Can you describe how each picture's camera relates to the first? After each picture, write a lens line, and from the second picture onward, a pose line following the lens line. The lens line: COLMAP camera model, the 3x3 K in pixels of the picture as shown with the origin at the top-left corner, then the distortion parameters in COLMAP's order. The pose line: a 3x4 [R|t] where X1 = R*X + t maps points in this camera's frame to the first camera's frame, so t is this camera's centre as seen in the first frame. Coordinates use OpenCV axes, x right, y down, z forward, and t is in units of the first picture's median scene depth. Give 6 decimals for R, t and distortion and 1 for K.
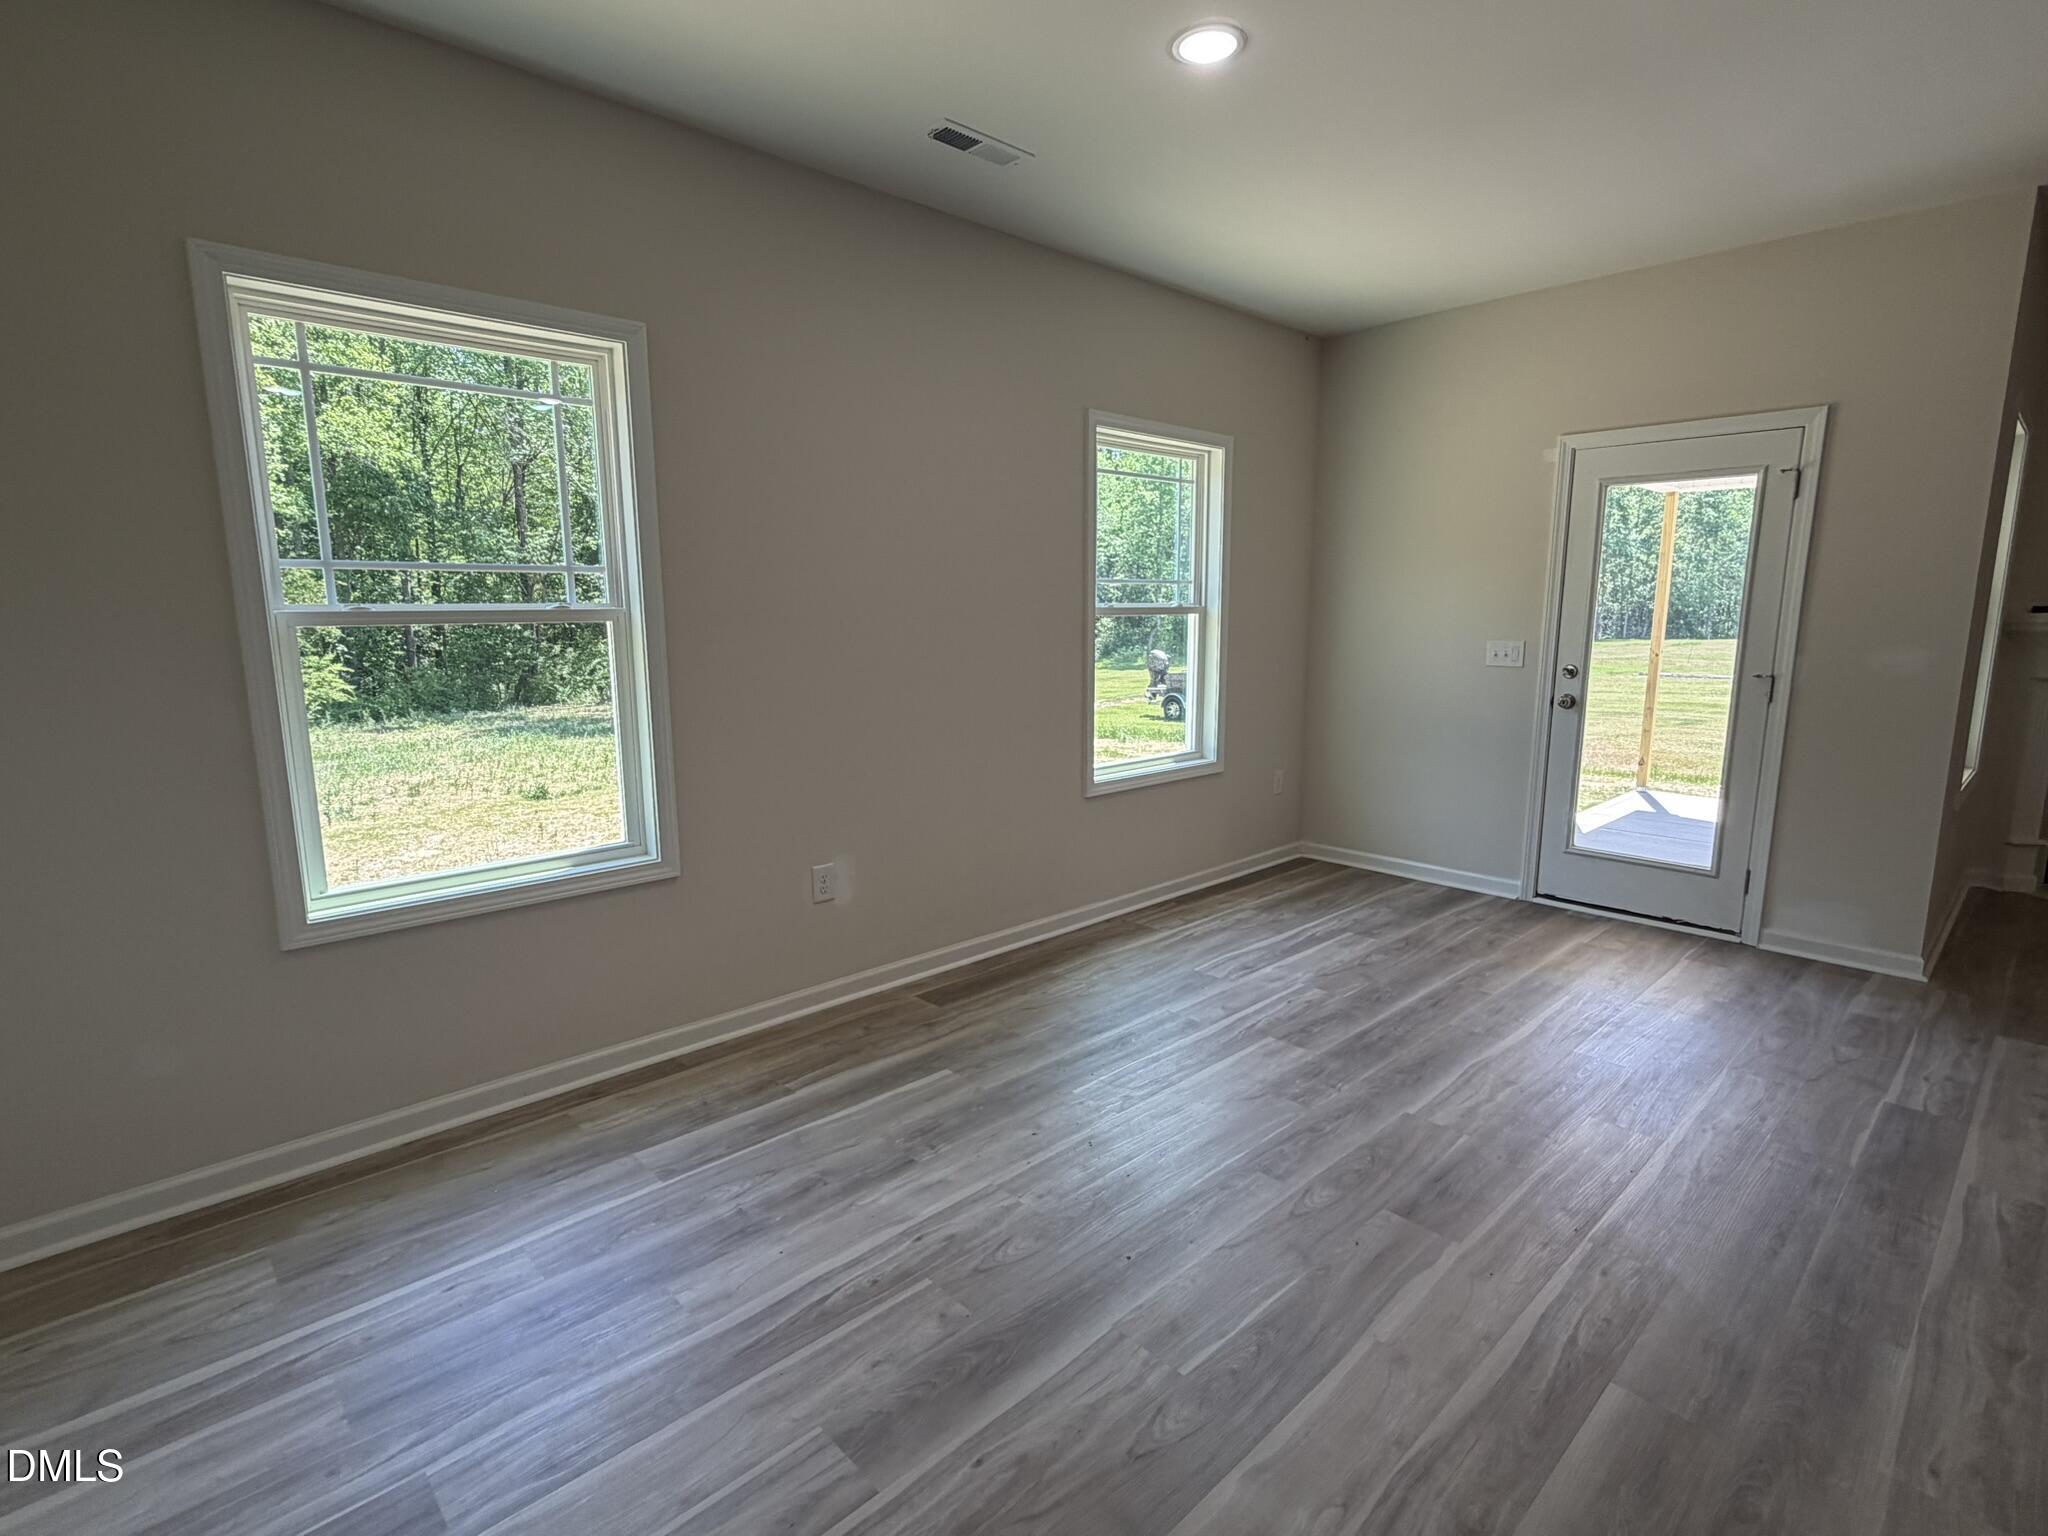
lens RADIAL K [[995.8, 0, 1024.0], [0, 995.8, 768.0], [0, 0, 1]] dist [-0.000516, 0.000232]
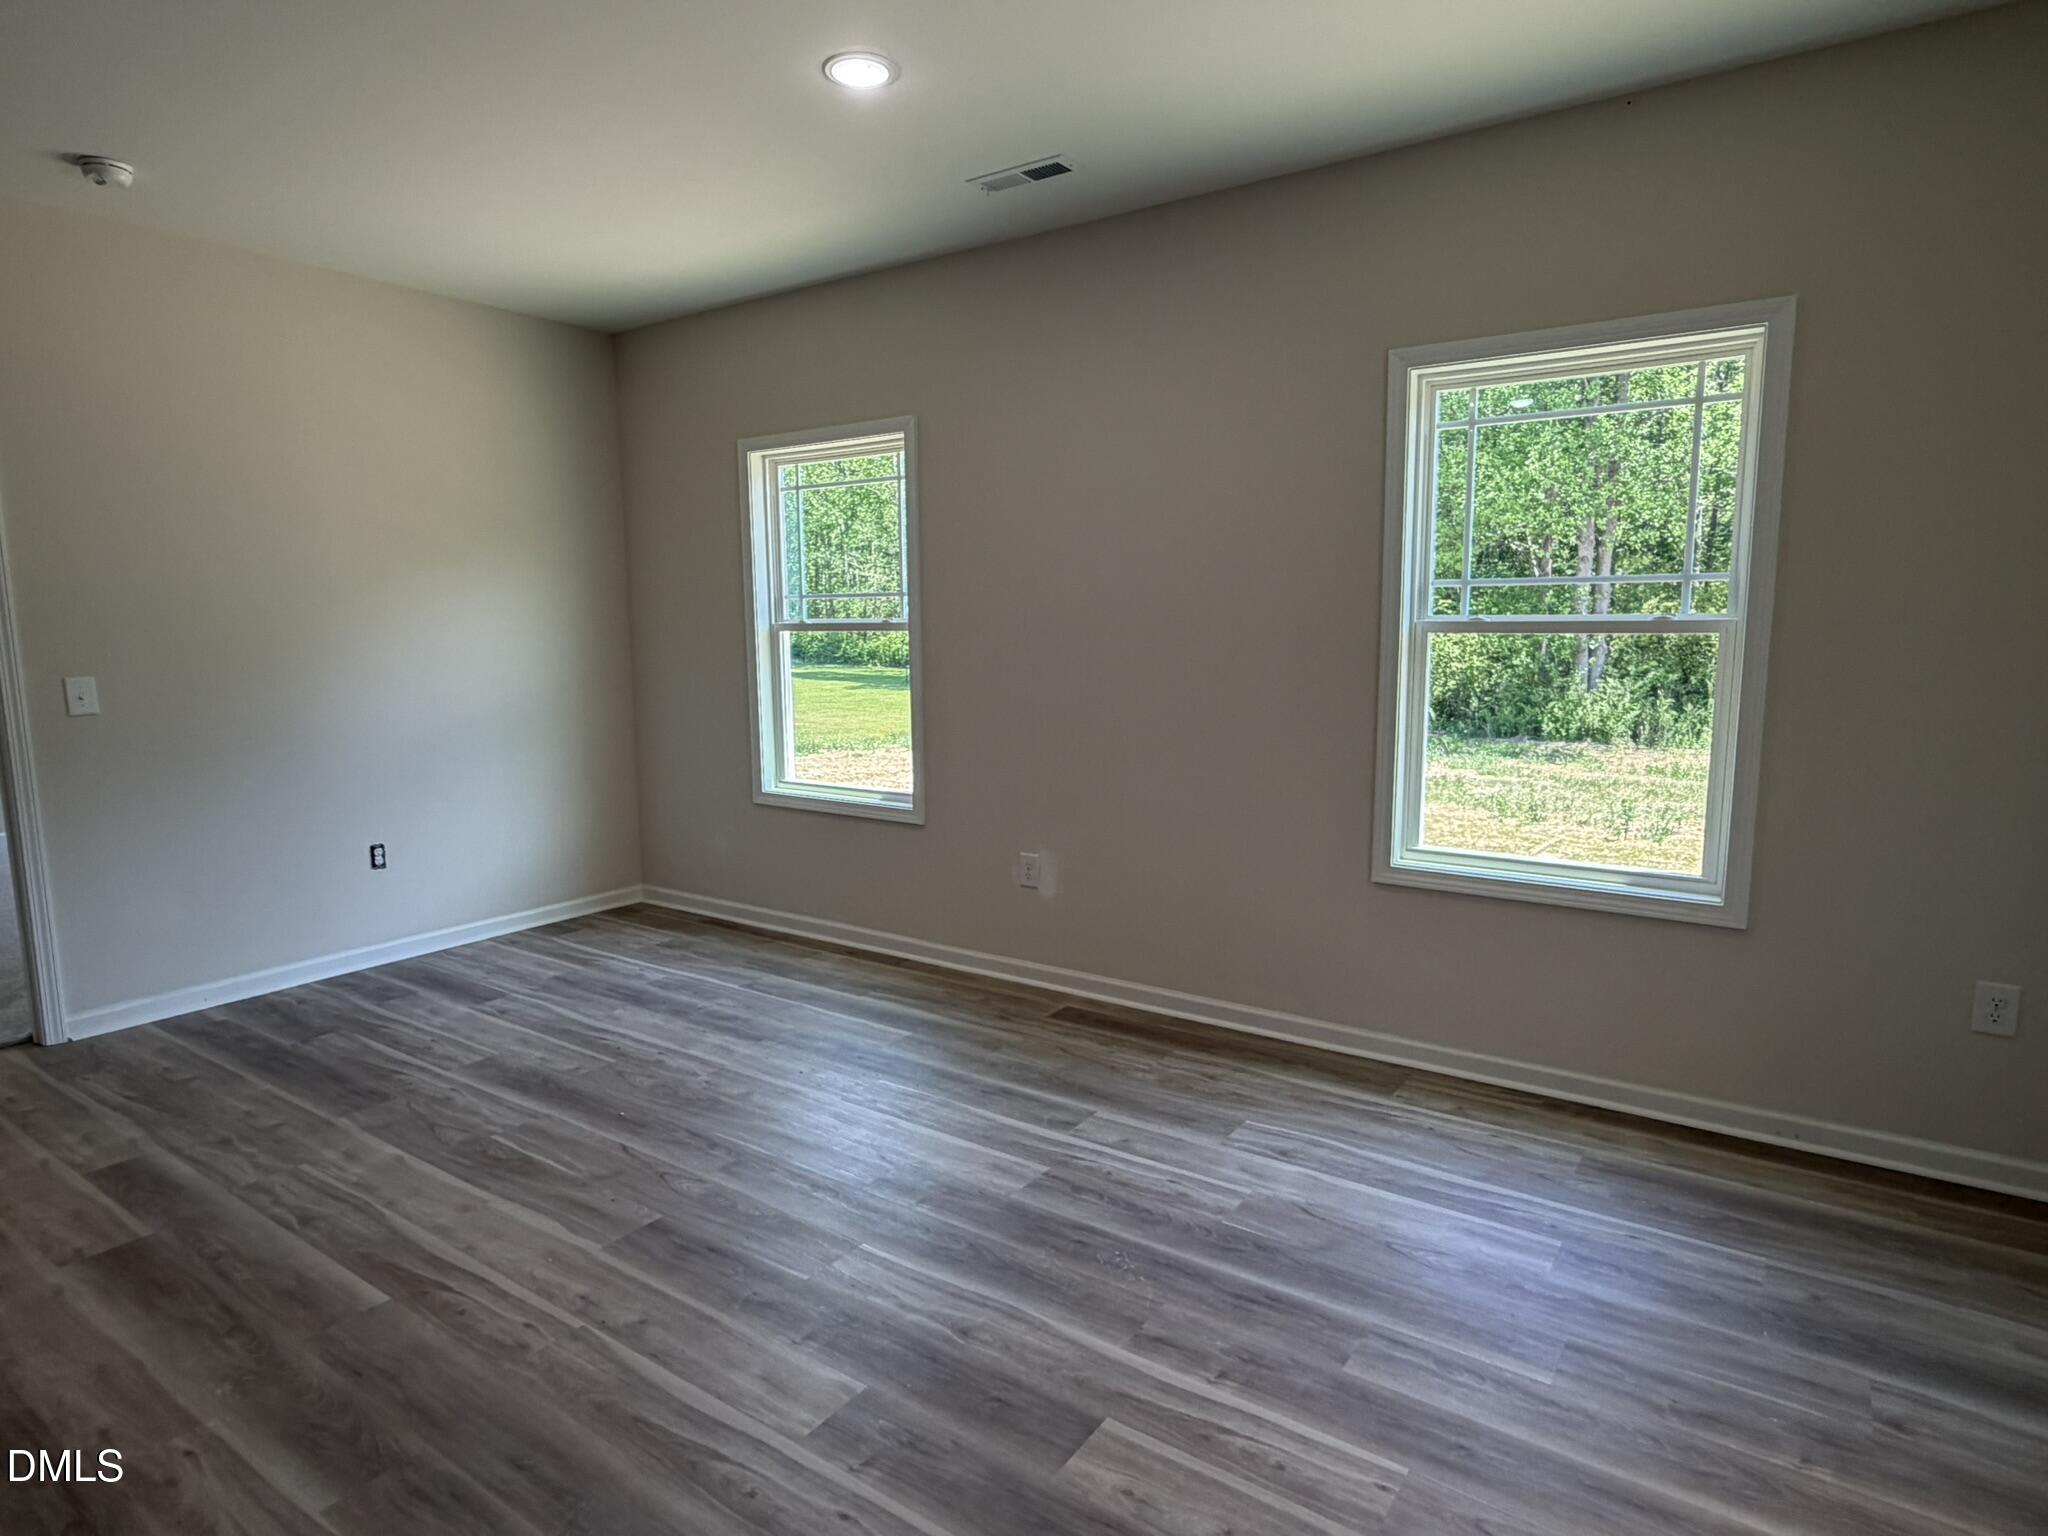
lens RADIAL K [[1153.6, 0, 1024.0], [0, 1153.6, 768.0], [0, 0, 1]] dist [0.000428, 0.000353]
pose [[0.207081, 0.126419, -0.970121, 1.152155], [-0.153819, 0.983490, 0.095327, -0.130830], [0.966156, 0.129483, 0.223108, 0.784499]]
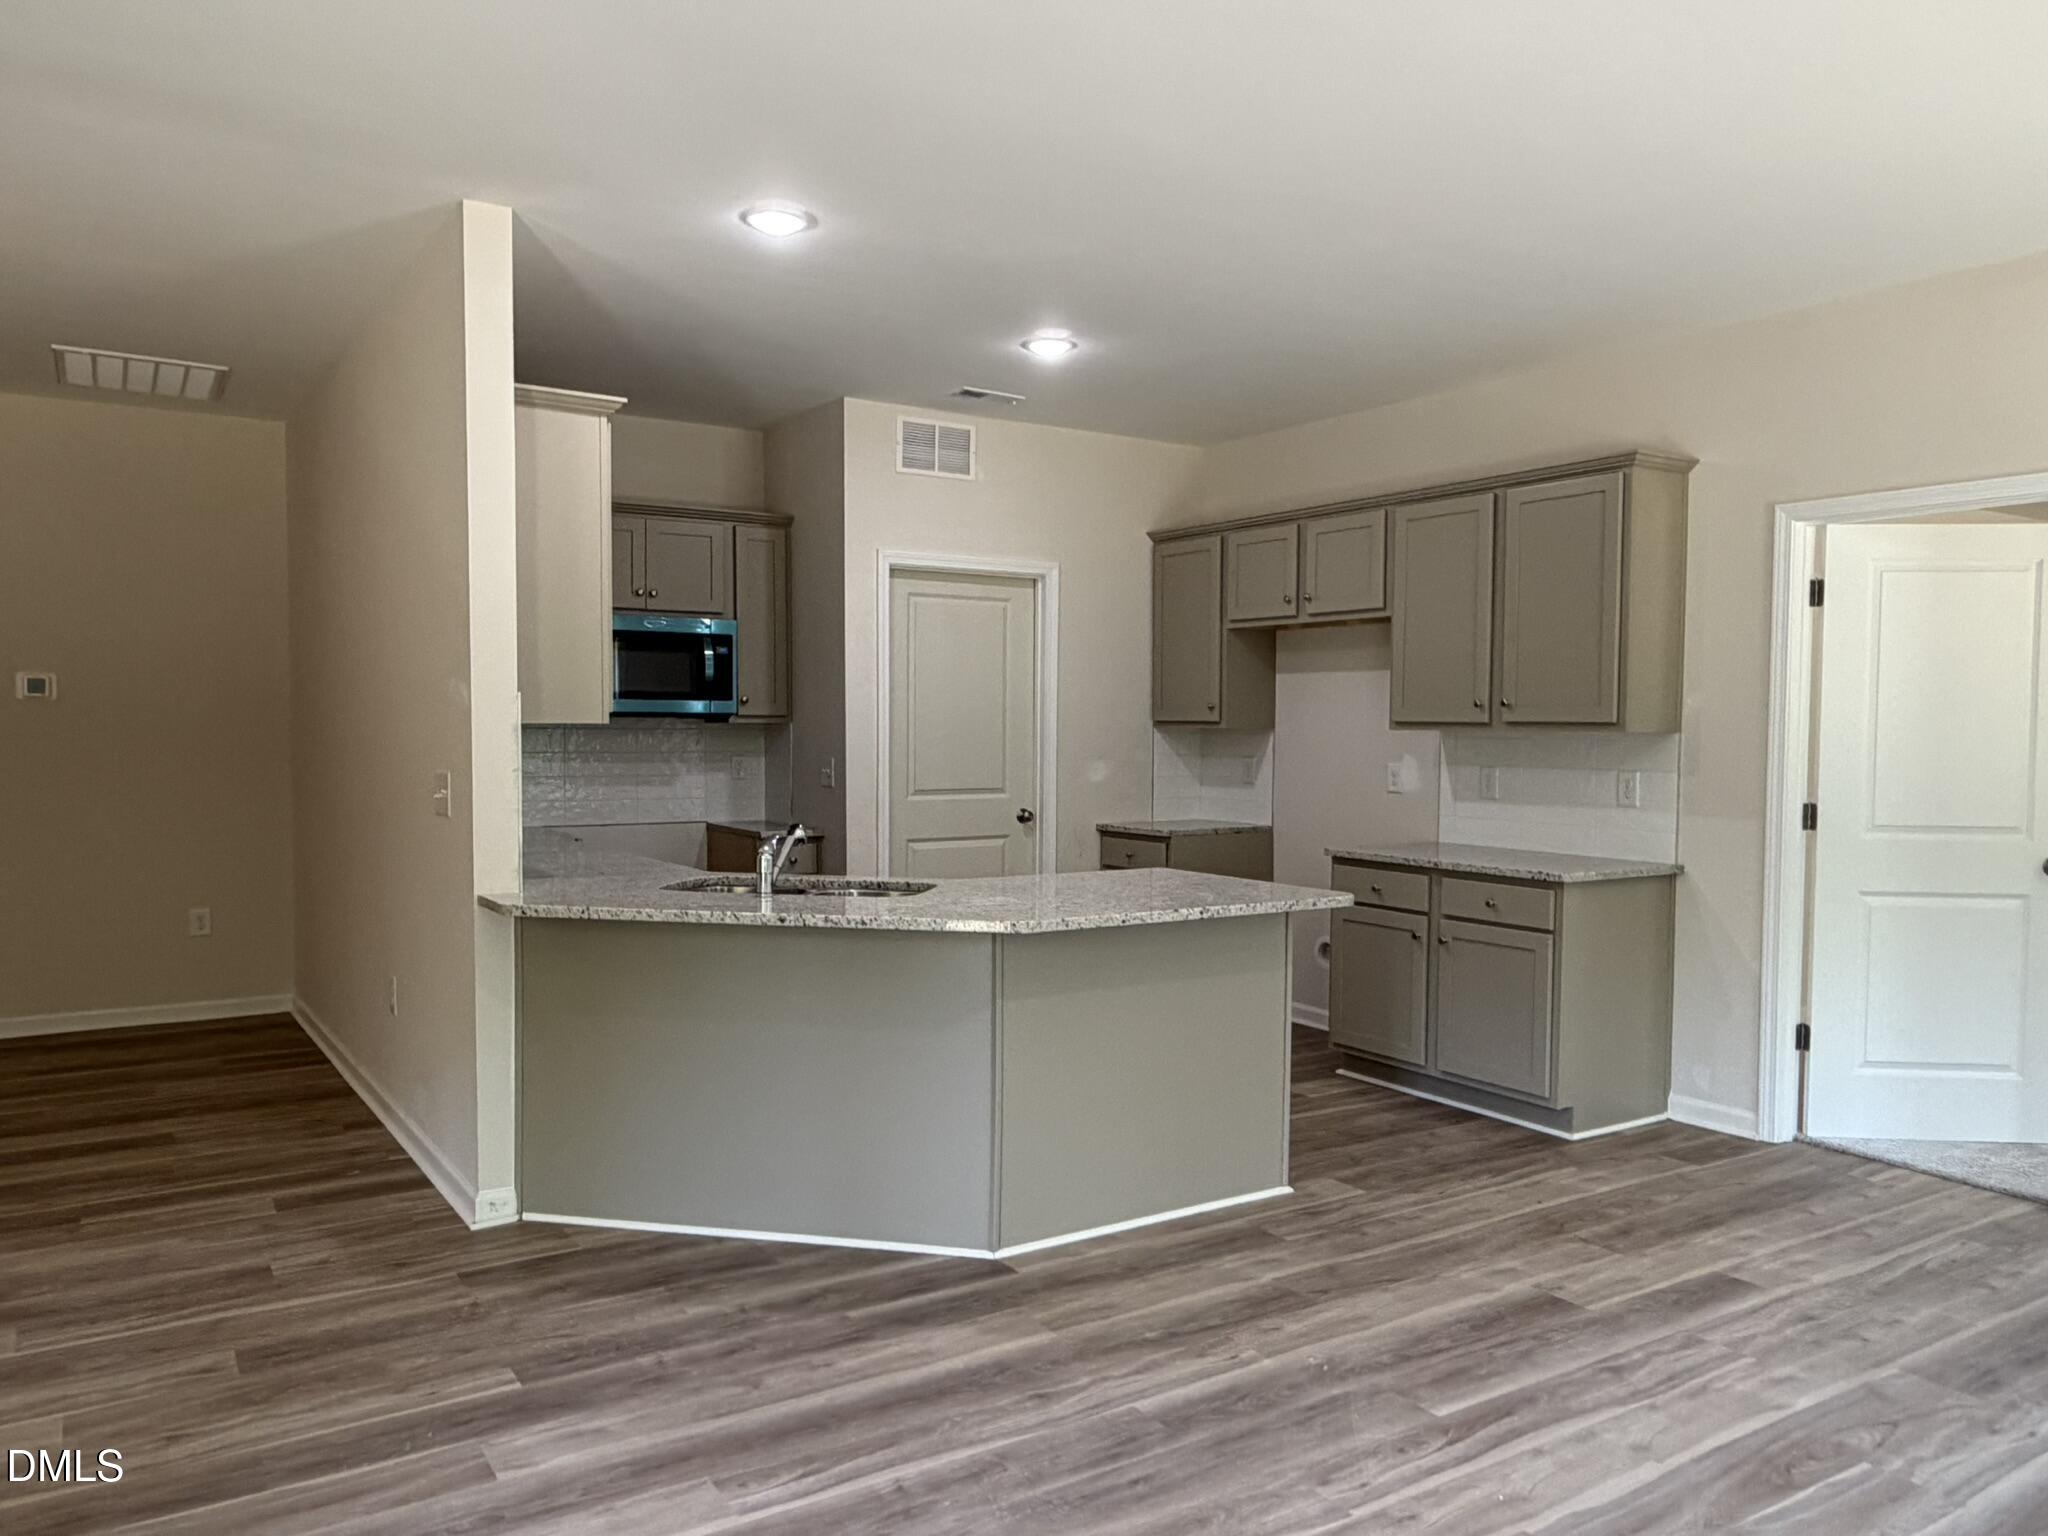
lens RADIAL K [[1476.7, 0, 1024.0], [0, 1476.7, 768.0], [0, 0, 1]] dist [0.001378, 0.001458]
pose [[-0.983406, -0.015030, 0.180795, 0.447029], [0.021223, 0.980188, 0.196928, -0.245697], [-0.180173, 0.197497, -0.963604, 1.484340]]
